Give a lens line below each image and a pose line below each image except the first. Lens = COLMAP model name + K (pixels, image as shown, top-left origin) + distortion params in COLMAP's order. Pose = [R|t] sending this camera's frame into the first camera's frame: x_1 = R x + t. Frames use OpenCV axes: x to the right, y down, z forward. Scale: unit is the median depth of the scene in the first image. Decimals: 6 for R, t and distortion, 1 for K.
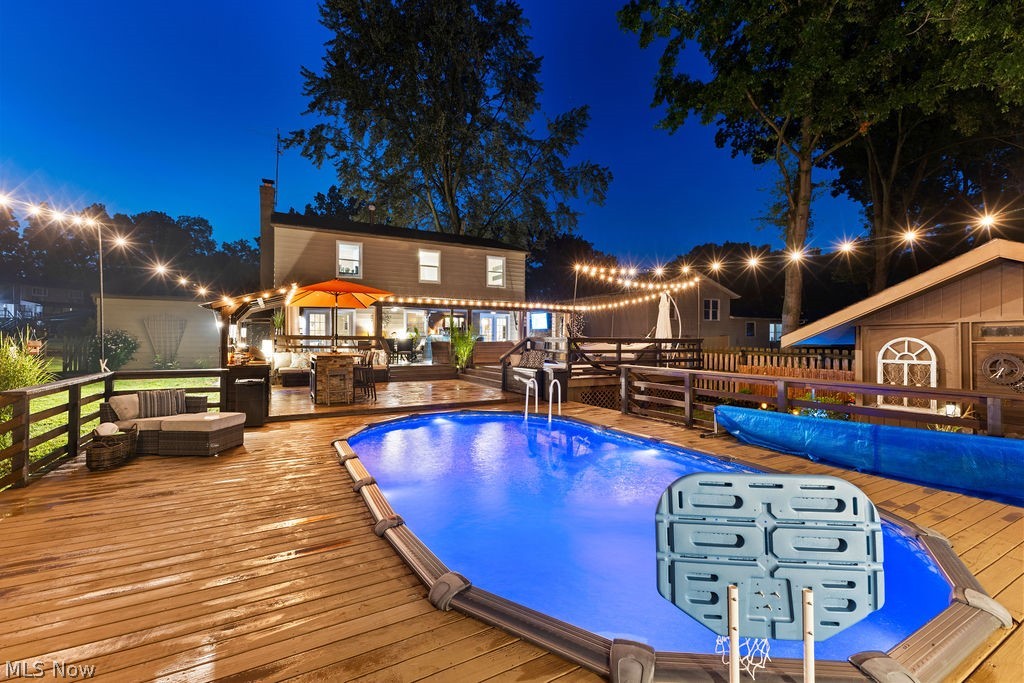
lens RADIAL K [[438.6, 0, 512.2], [0, 438.6, 339.4], [0, 0, 1]] dist [0.009114, -0.001279]
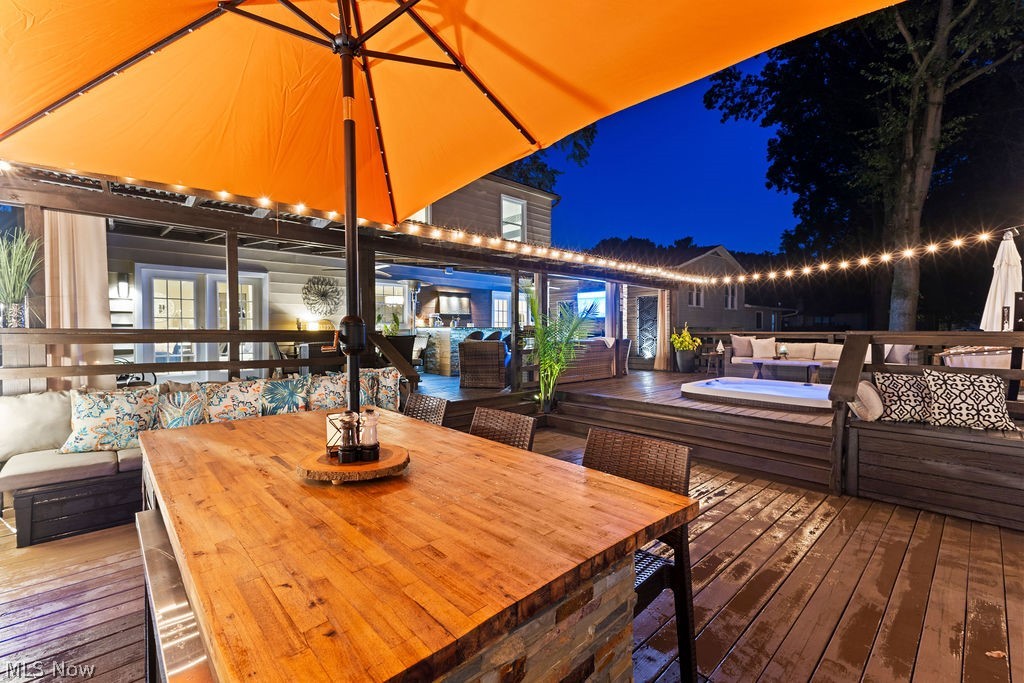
lens RADIAL K [[438.6, 0, 512.2], [0, 438.6, 339.4], [0, 0, 1]] dist [0.009114, -0.001279]
pose [[0.970135, -0.009572, 0.242377, -0.194584], [0.005815, 0.999852, 0.016210, -0.003601], [-0.242496, -0.014317, 0.970047, 0.427591]]
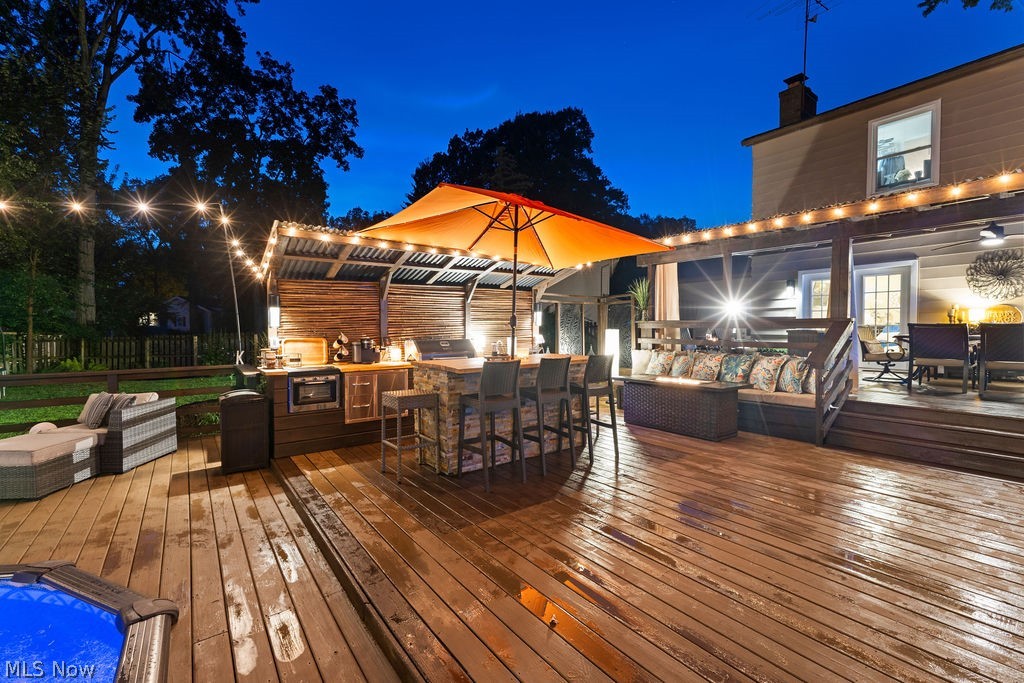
lens RADIAL K [[438.6, 0, 512.2], [0, 438.6, 339.4], [0, 0, 1]] dist [0.009114, -0.001279]
pose [[0.138172, 0.021705, -0.990170, 0.024616], [0.003080, 0.999746, 0.022345, 0.001111], [0.990404, -0.006137, 0.138070, 0.471257]]
